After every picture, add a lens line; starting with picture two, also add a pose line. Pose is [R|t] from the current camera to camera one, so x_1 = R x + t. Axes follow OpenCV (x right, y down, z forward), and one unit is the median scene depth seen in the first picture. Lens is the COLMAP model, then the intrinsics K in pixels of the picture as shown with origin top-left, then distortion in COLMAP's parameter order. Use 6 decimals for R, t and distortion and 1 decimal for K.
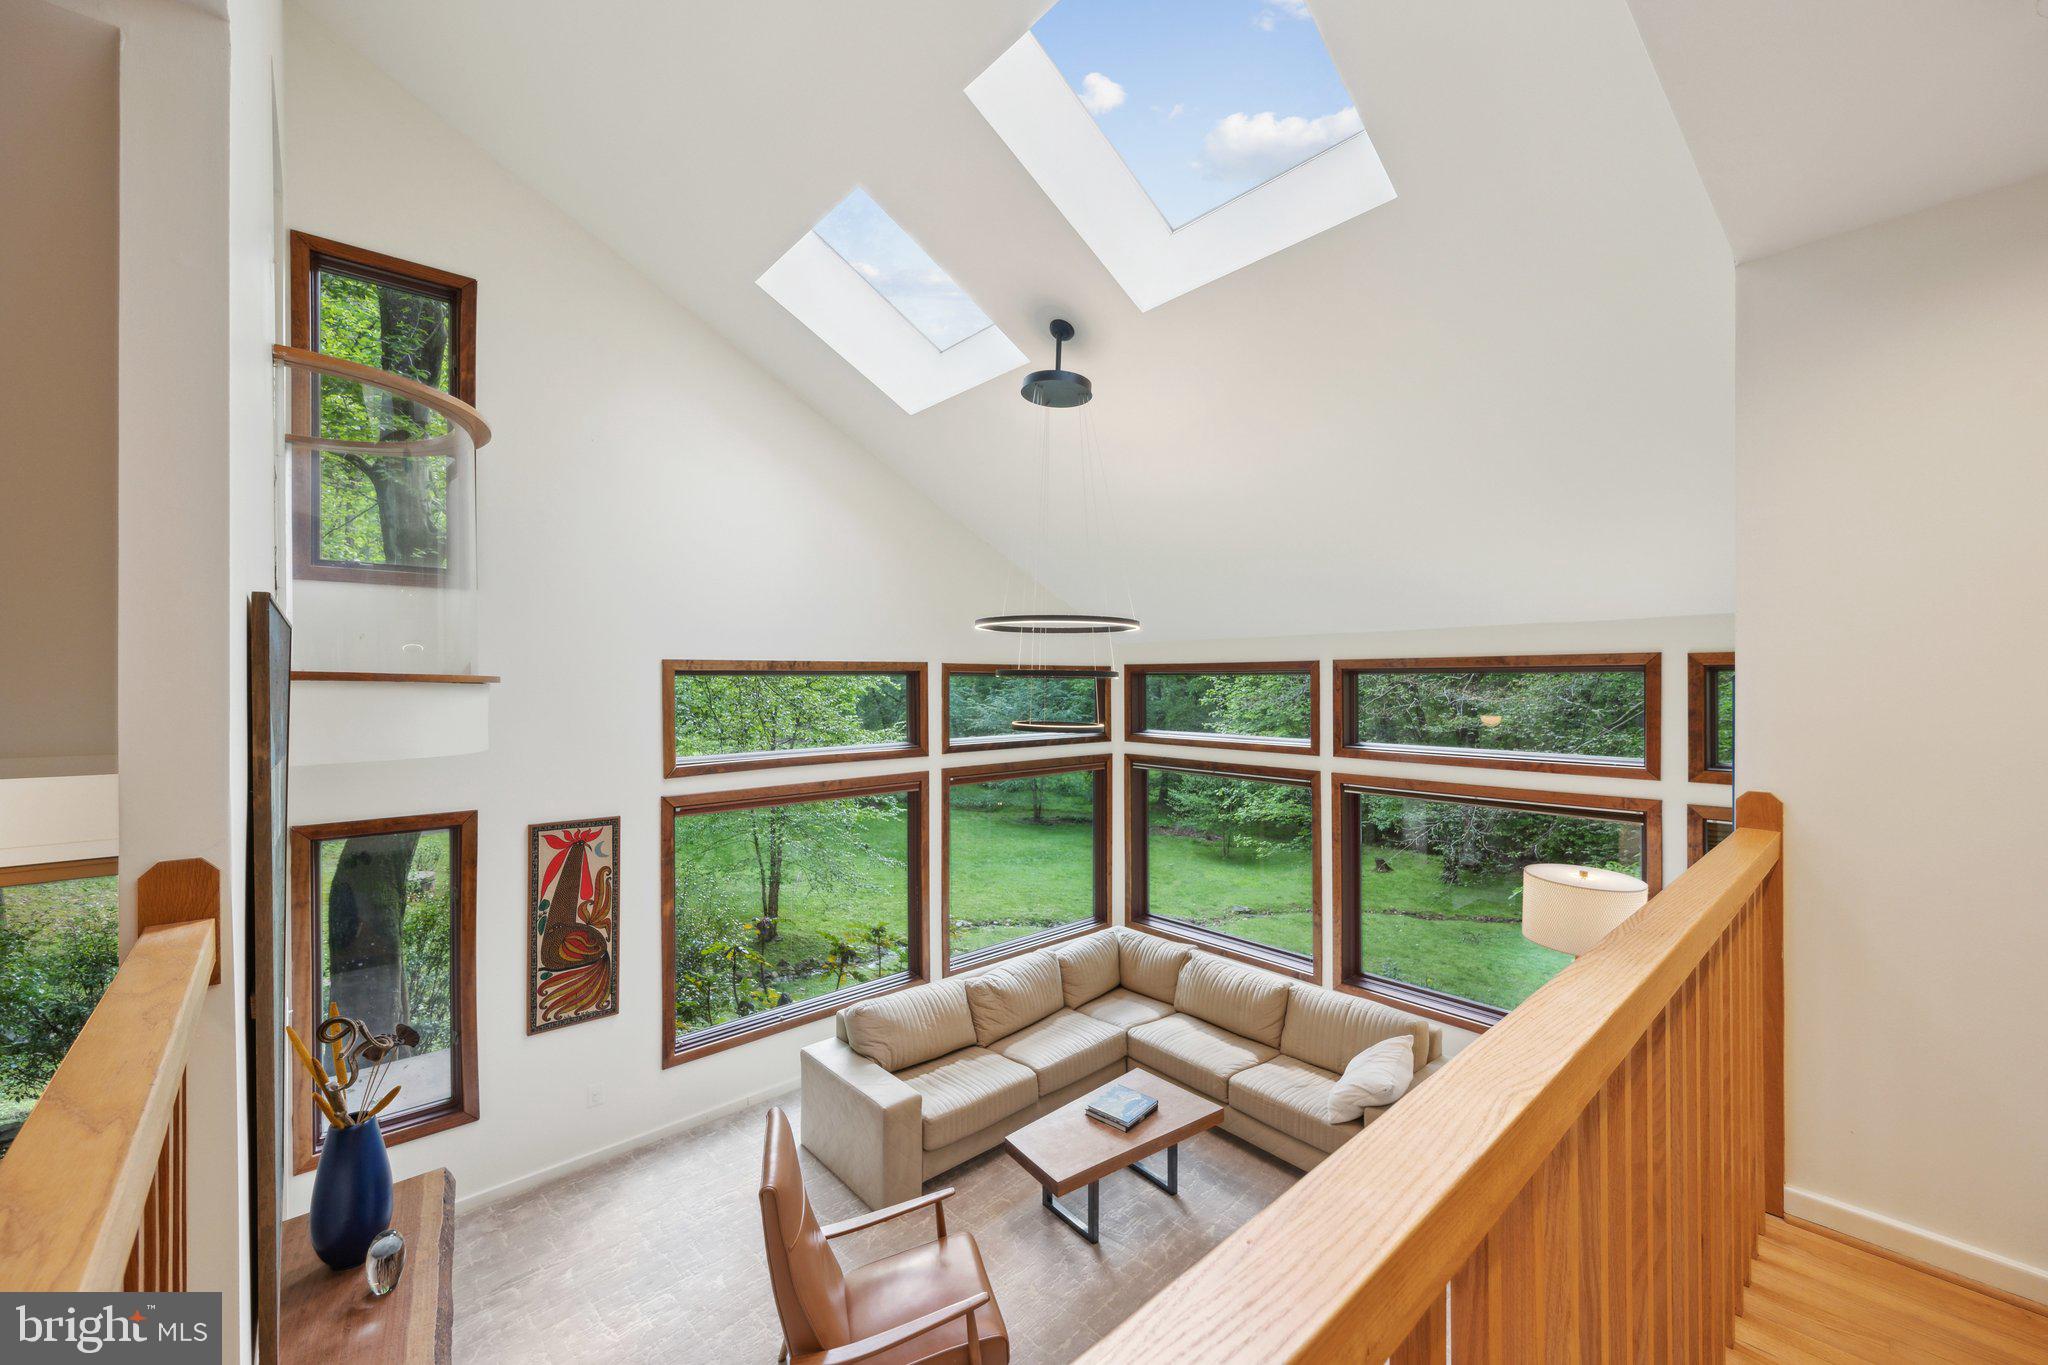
lens RADIAL K [[801.5, 0, 1020.8], [0, 801.5, 677.3], [0, 0, 1]] dist [0.000345, -0.000399]
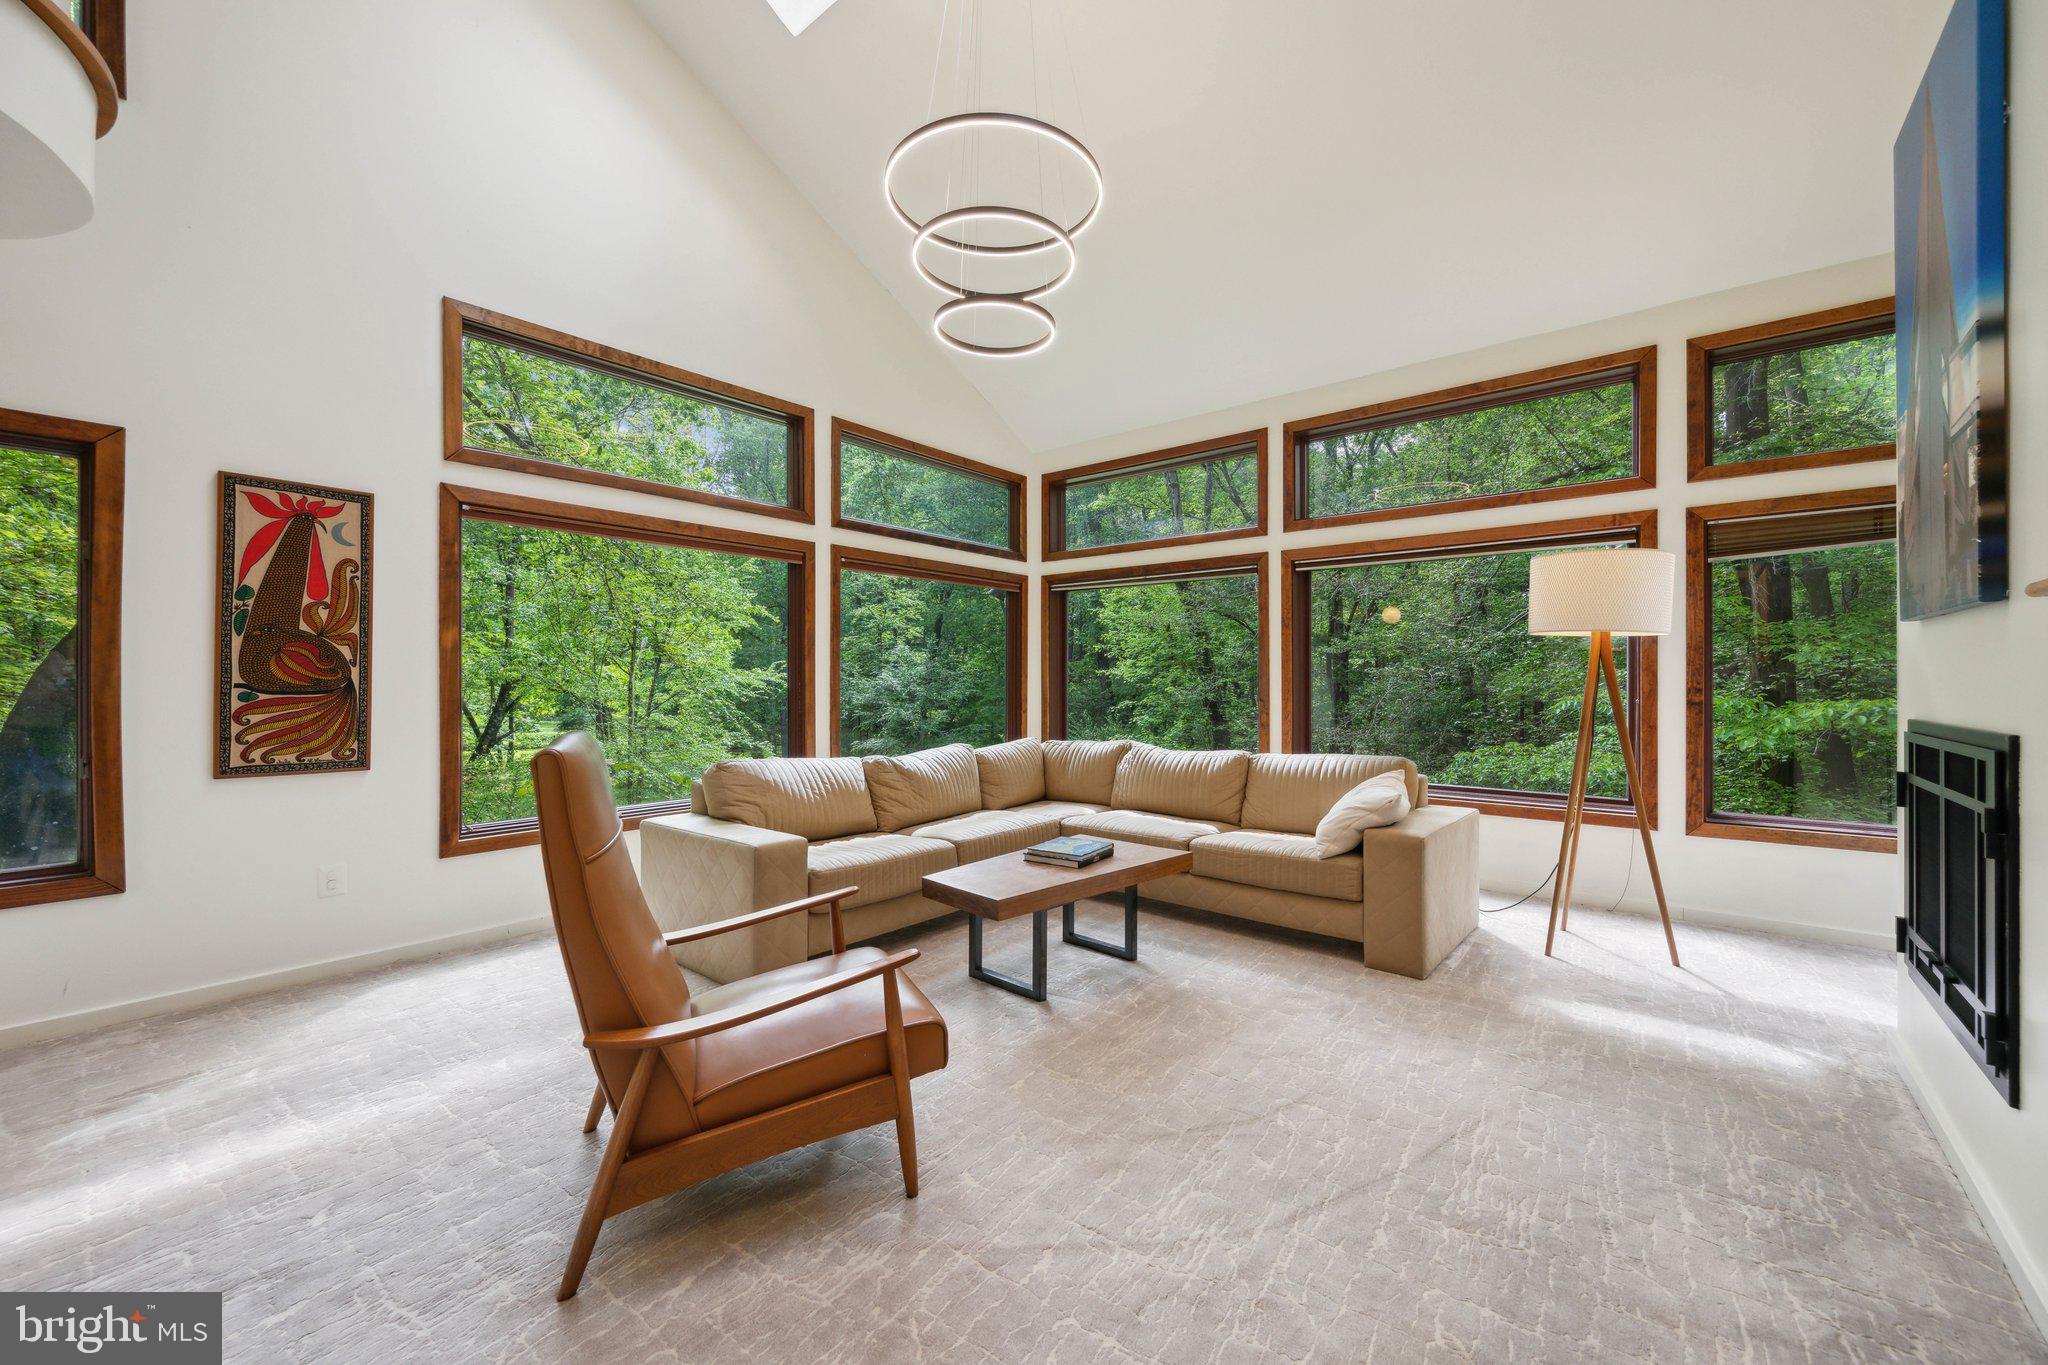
lens RADIAL K [[801.5, 0, 1020.8], [0, 801.5, 677.3], [0, 0, 1]] dist [0.000345, -0.000399]
pose [[0.989576, 0.003849, 0.143963, -0.031974], [-0.003516, 0.999991, -0.002565, 0.342025], [-0.143972, 0.002032, 0.989580, 0.213846]]
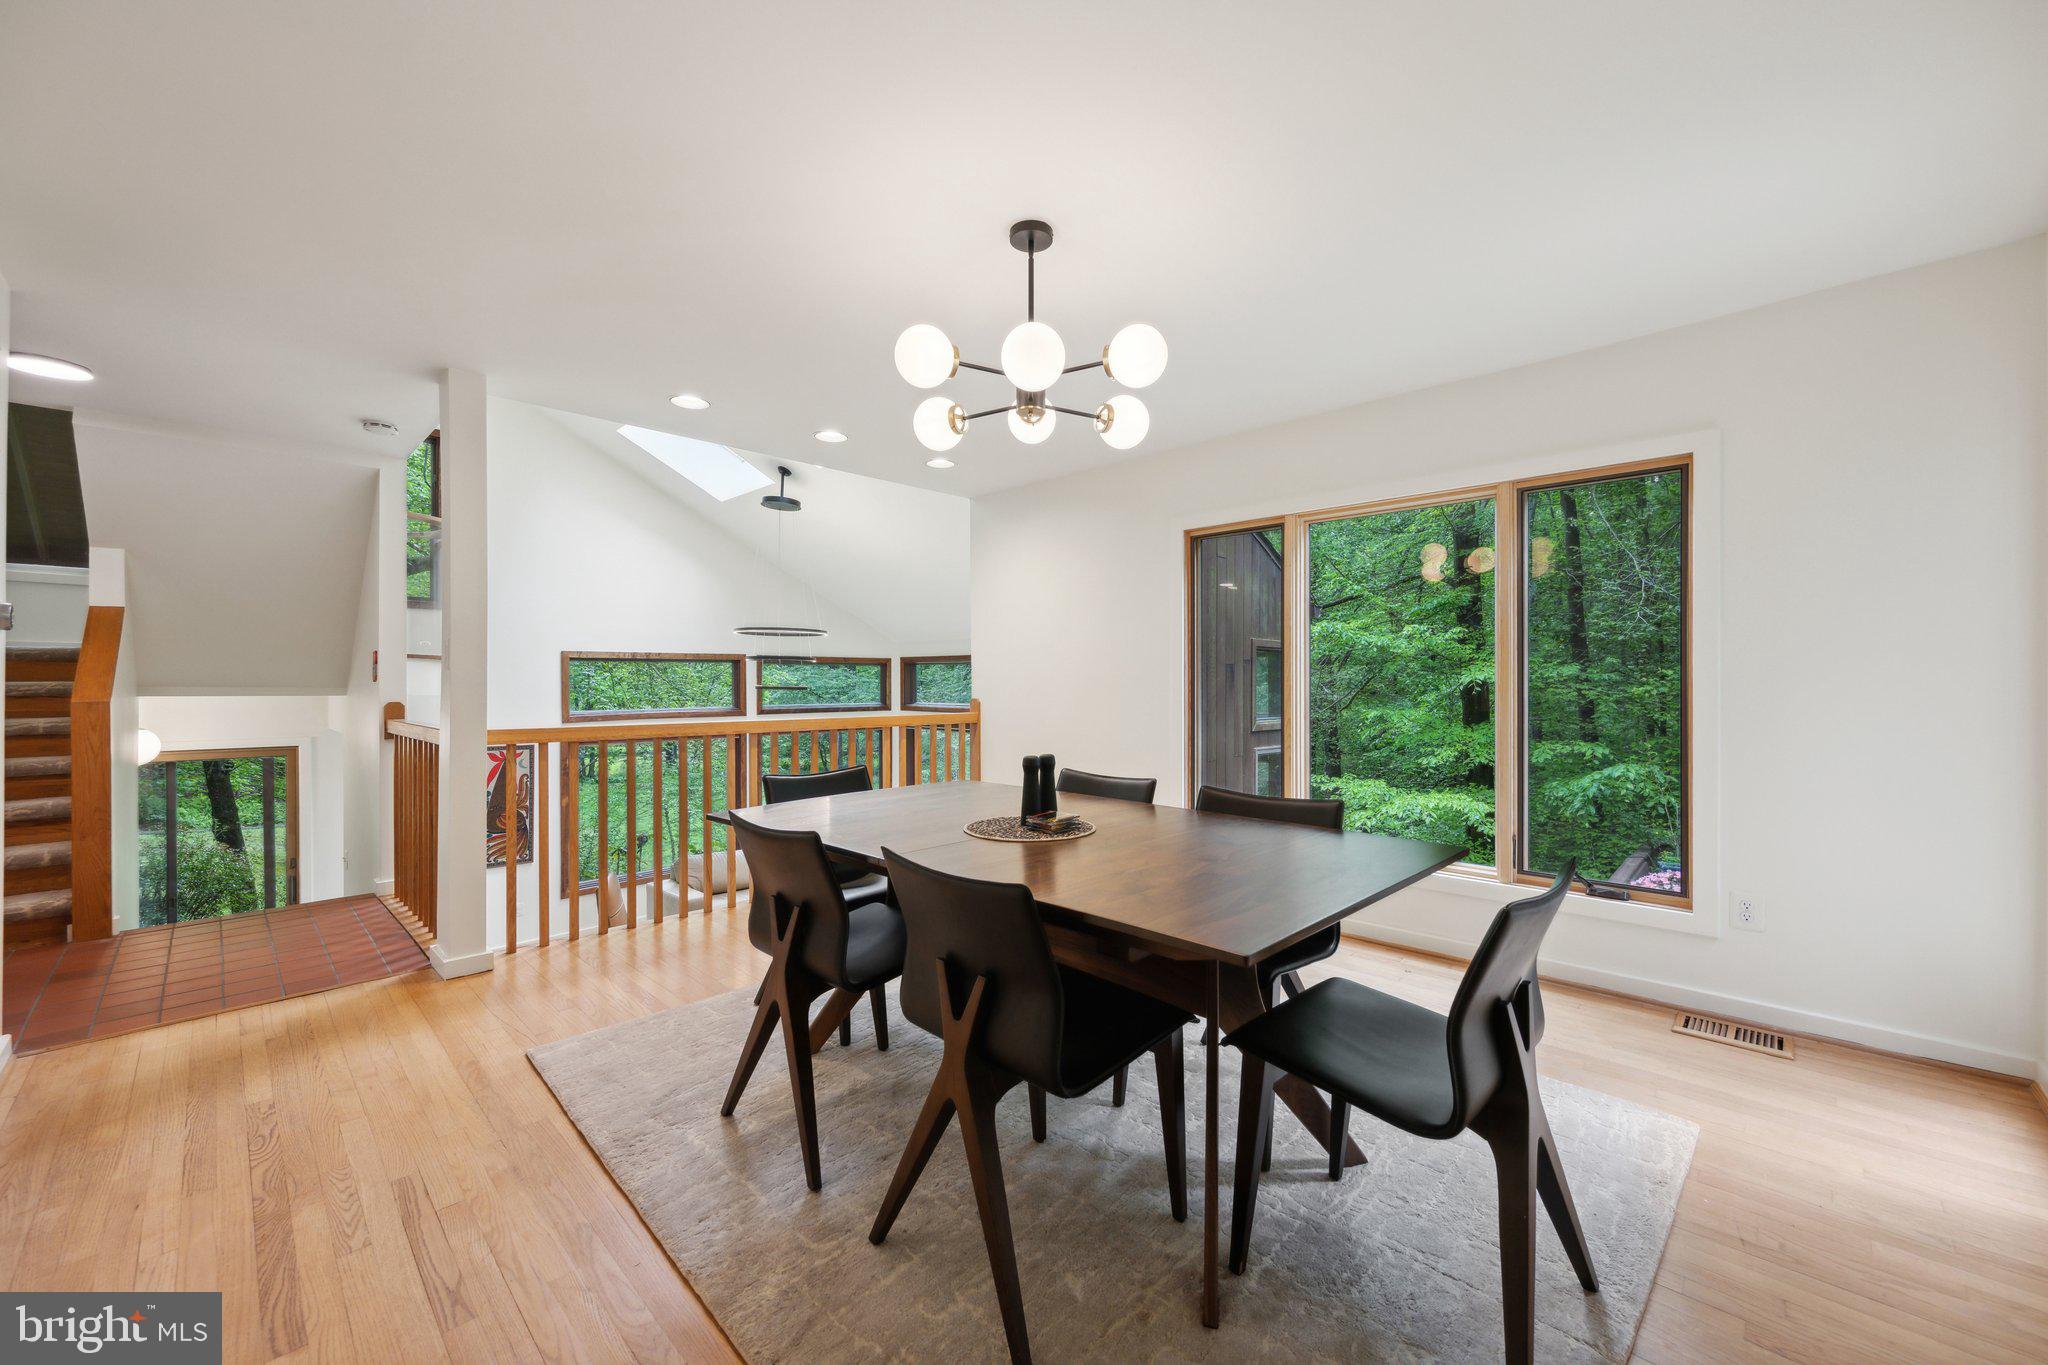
lens RADIAL K [[791.7, 0, 1032.7], [0, 791.7, 681.4], [0, 0, 1]] dist [0.000061, -0.000005]
pose [[0.996700, 0.000450, 0.081170, 0.413042], [-0.001017, 0.999975, 0.006943, 0.028859], [-0.081165, -0.007002, 0.996676, -0.750172]]
